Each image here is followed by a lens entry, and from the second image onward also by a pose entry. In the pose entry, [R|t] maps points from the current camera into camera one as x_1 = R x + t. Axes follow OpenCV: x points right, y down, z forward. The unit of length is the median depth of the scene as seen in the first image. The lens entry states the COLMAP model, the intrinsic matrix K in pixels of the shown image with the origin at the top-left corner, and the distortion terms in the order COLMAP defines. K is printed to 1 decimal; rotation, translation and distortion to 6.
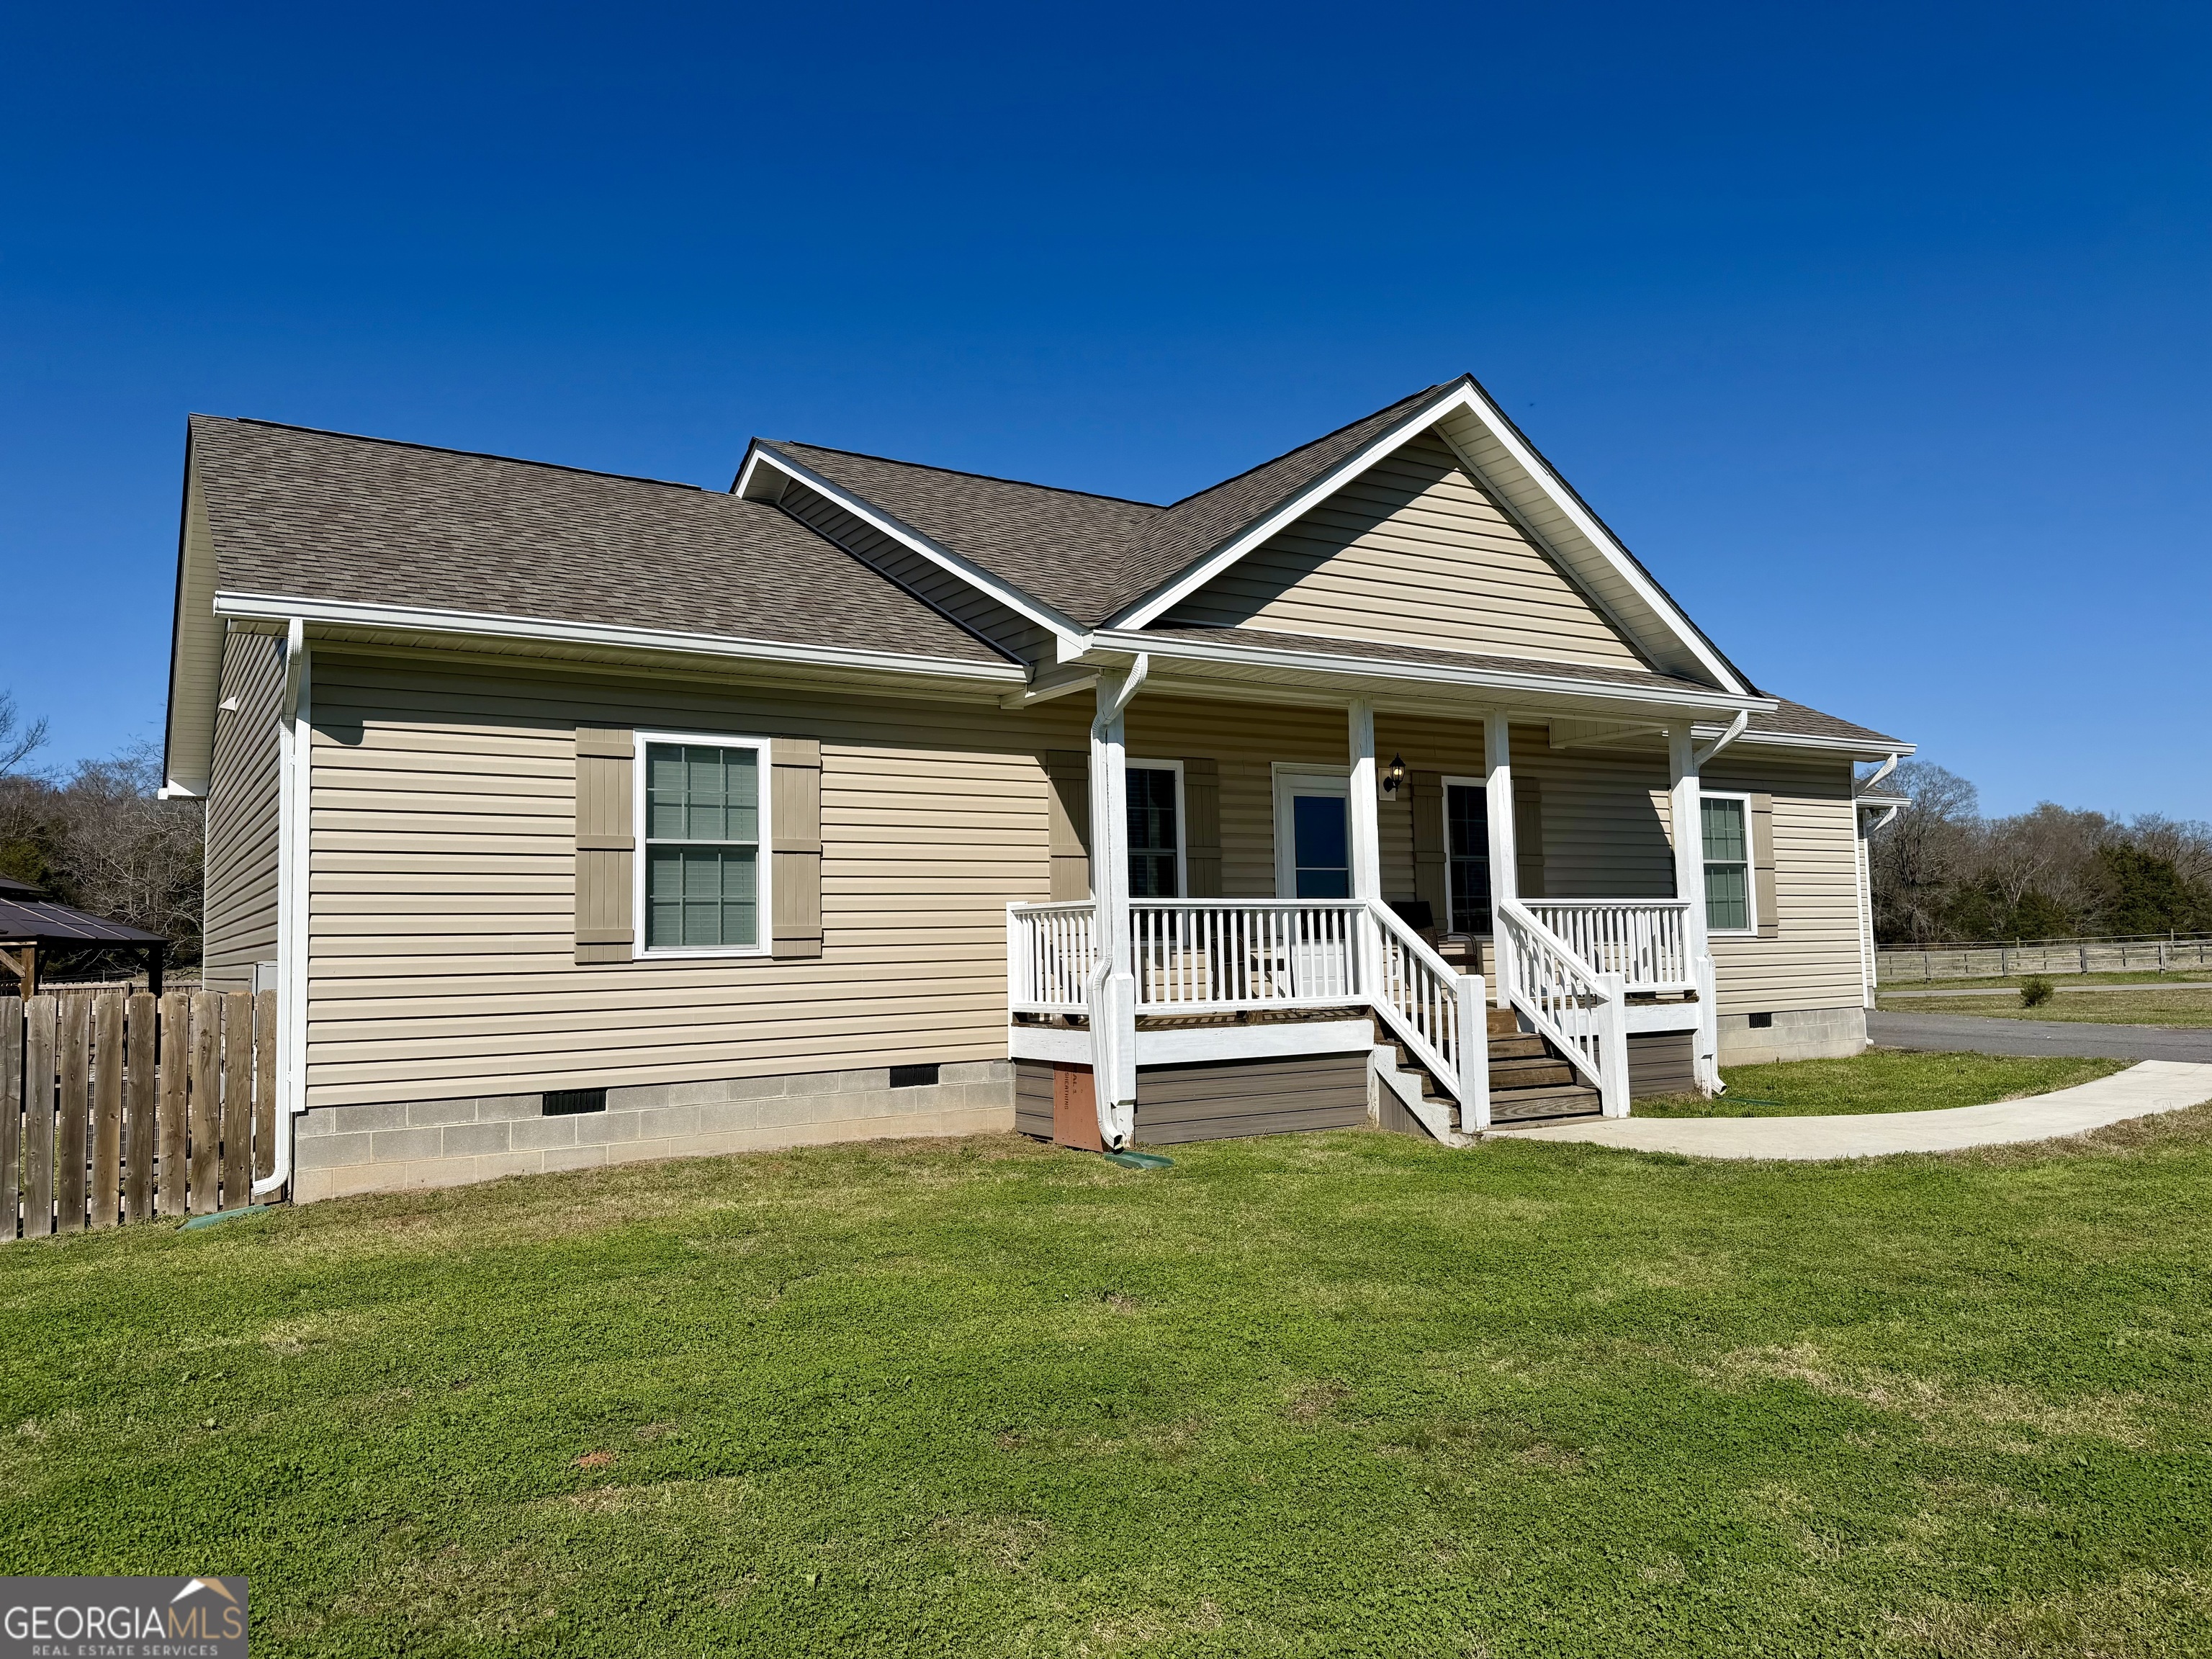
lens RADIAL K [[1527.1, 0, 1106.0], [0, 1527.1, 829.5], [0, 0, 1]] dist [0.171716, -0.342642]
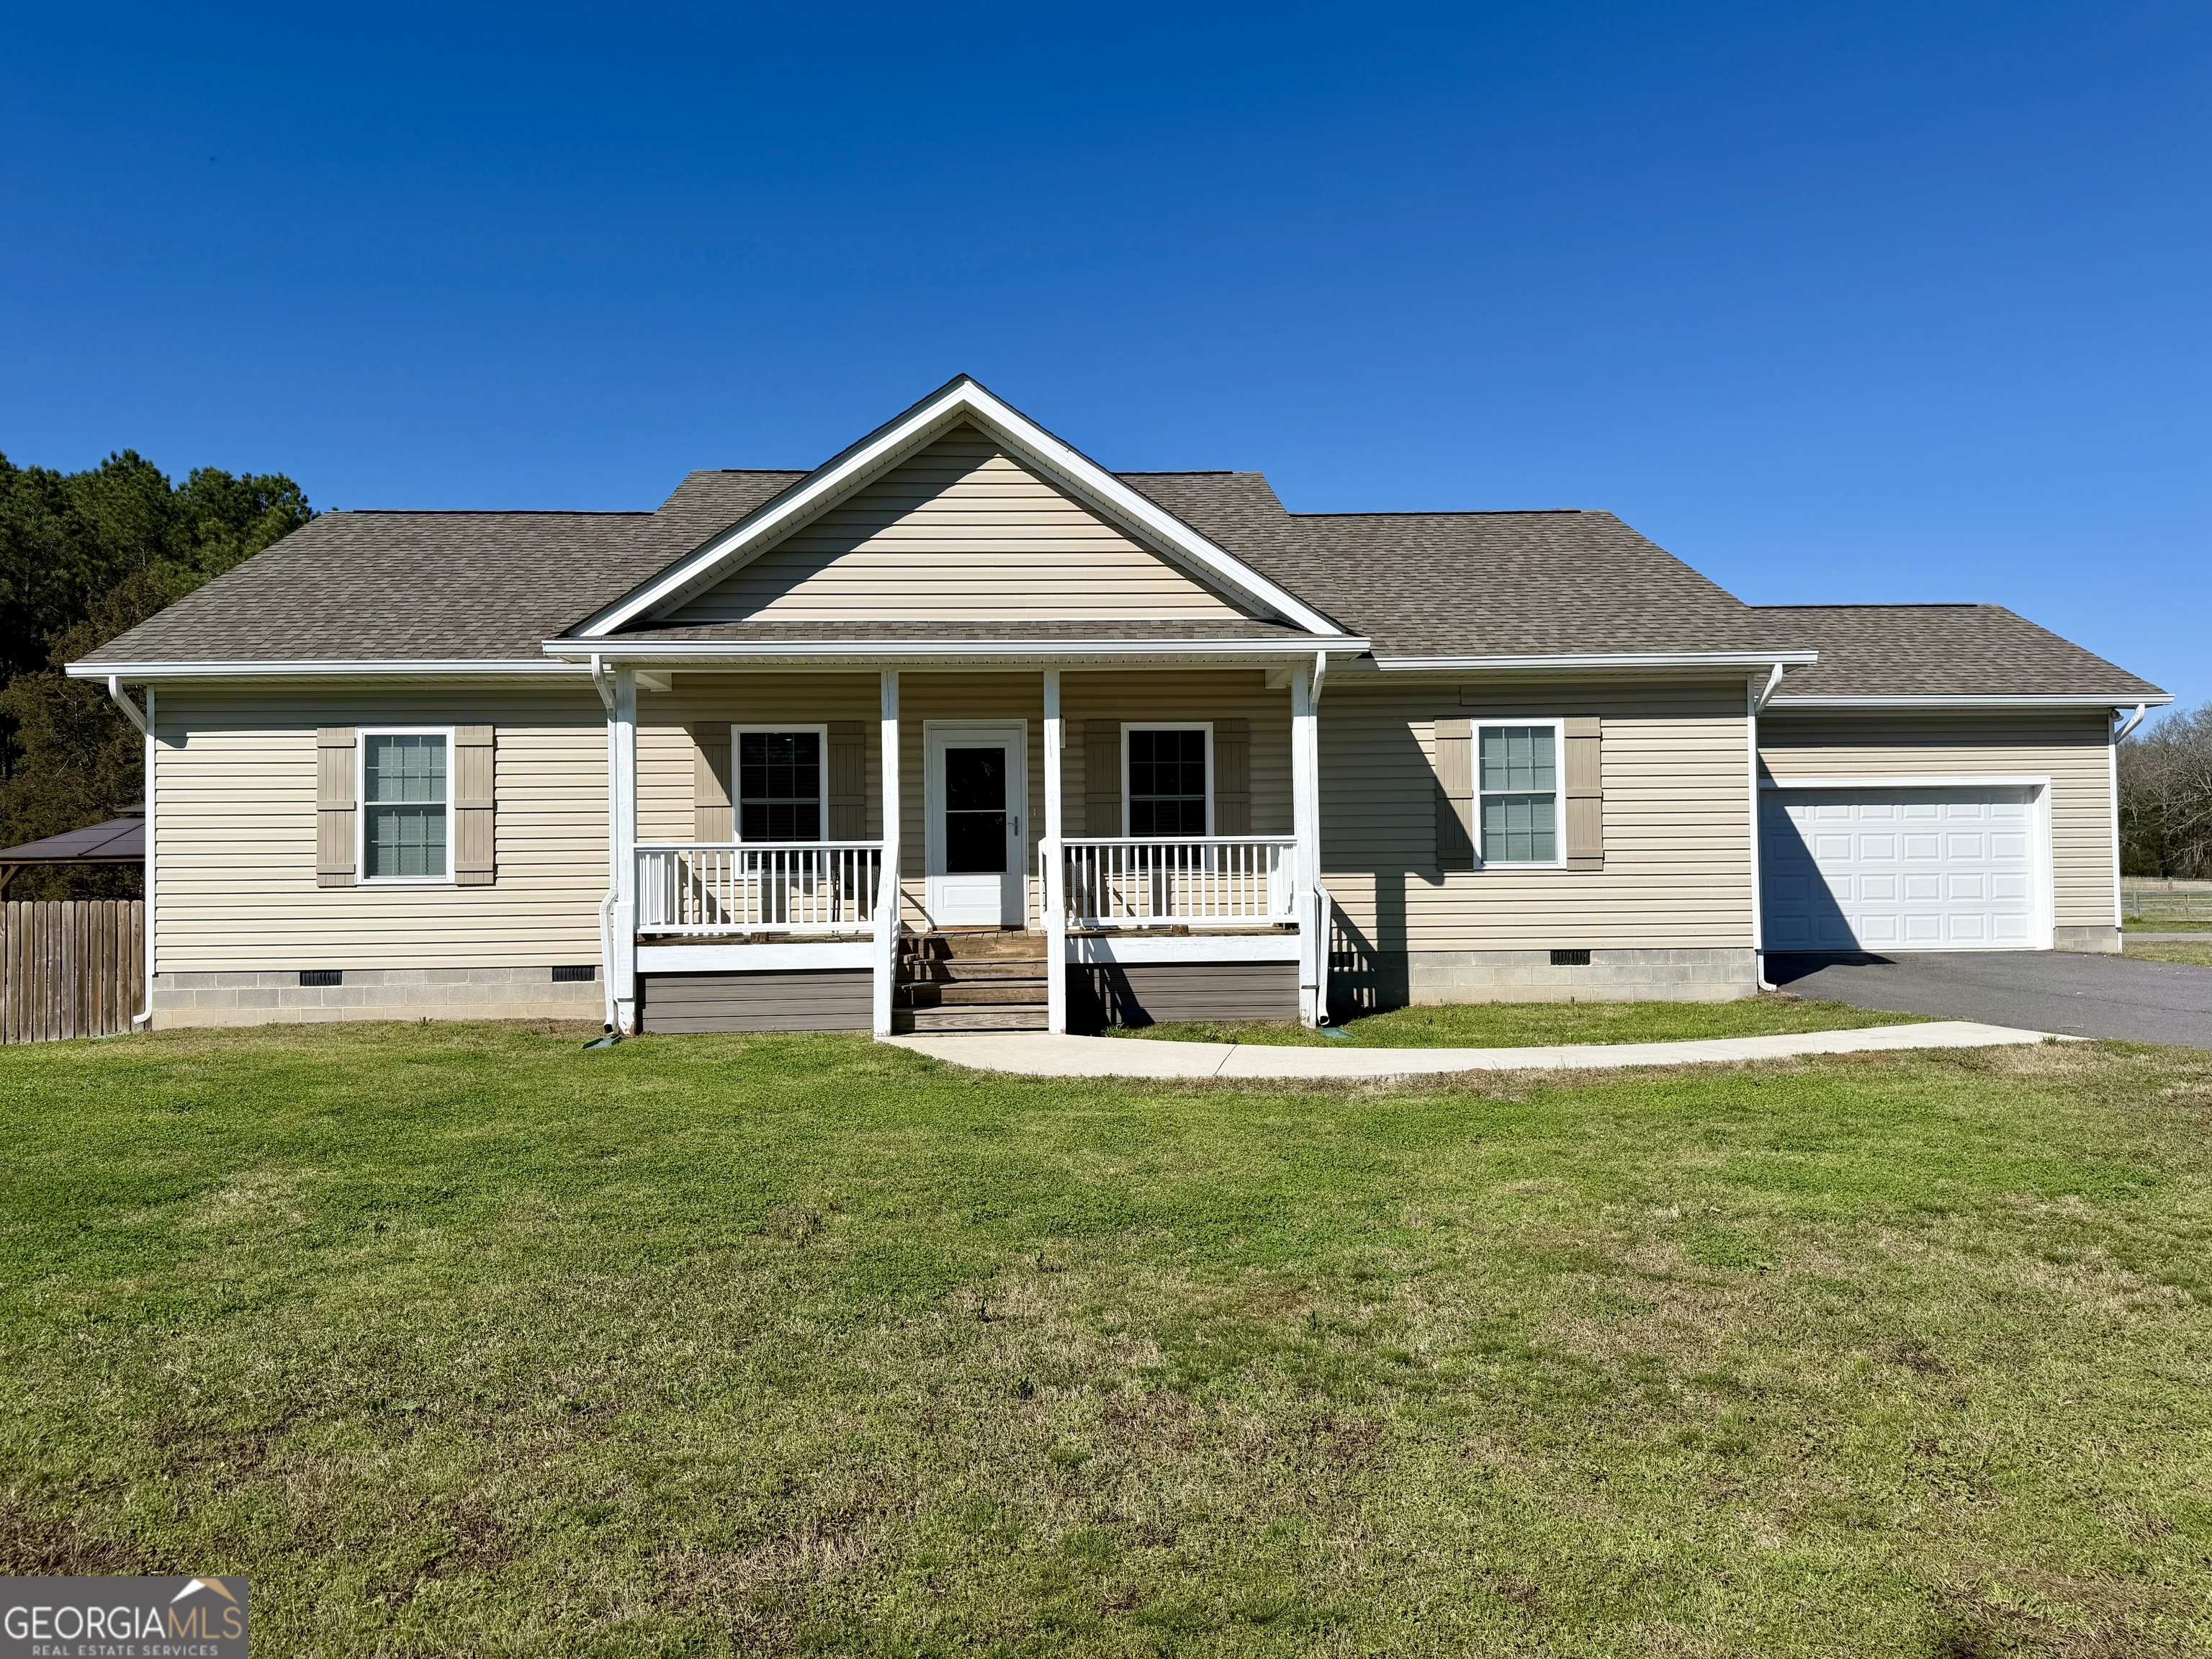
lens RADIAL K [[1561.7, 0, 1117.9], [0, 1561.7, 826.5], [0, 0, 1]] dist [0.117634, -0.188512]
pose [[0.870223, -0.003817, -0.492643, 0.936245], [0.031619, 0.998341, 0.048118, -0.018167], [0.491643, -0.057450, 0.868900, 0.044172]]
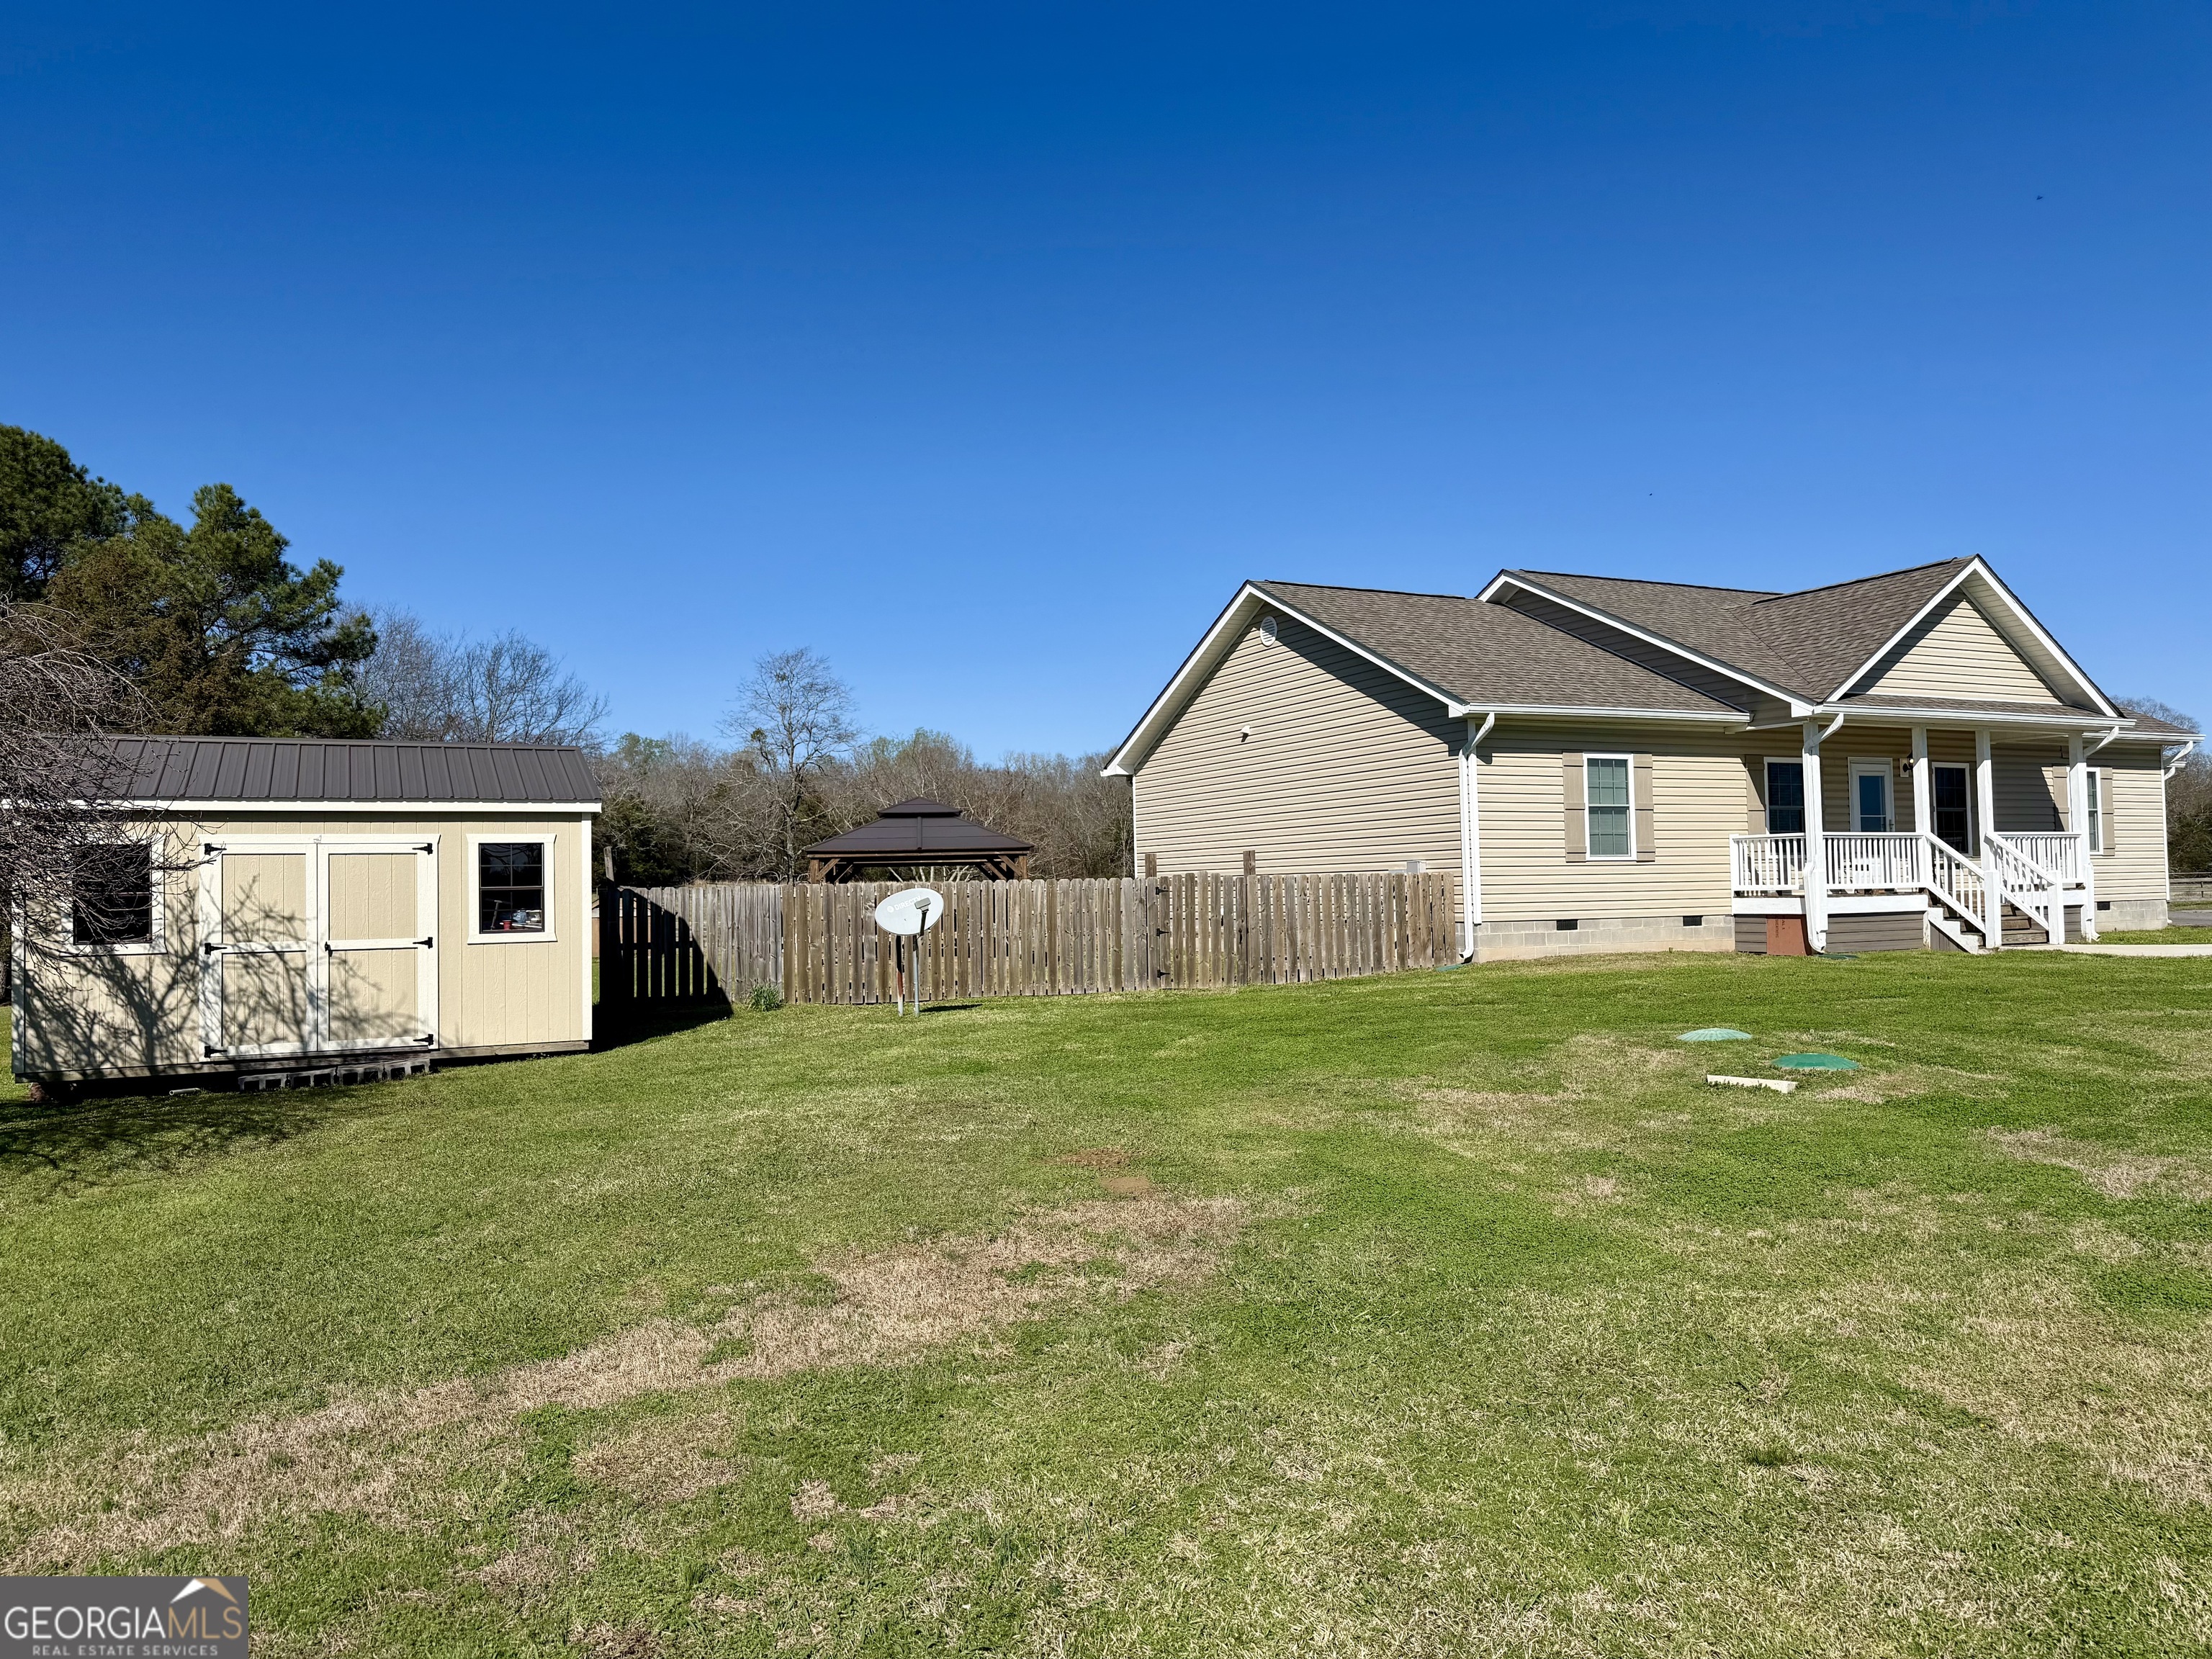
lens RADIAL K [[1561.7, 0, 1117.9], [0, 1561.7, 826.5], [0, 0, 1]] dist [0.117634, -0.188512]
pose [[0.995915, -0.002620, -0.090261, -0.662764], [0.006011, 0.999285, 0.037317, -0.042511], [0.090099, -0.037707, 0.995219, -1.078080]]
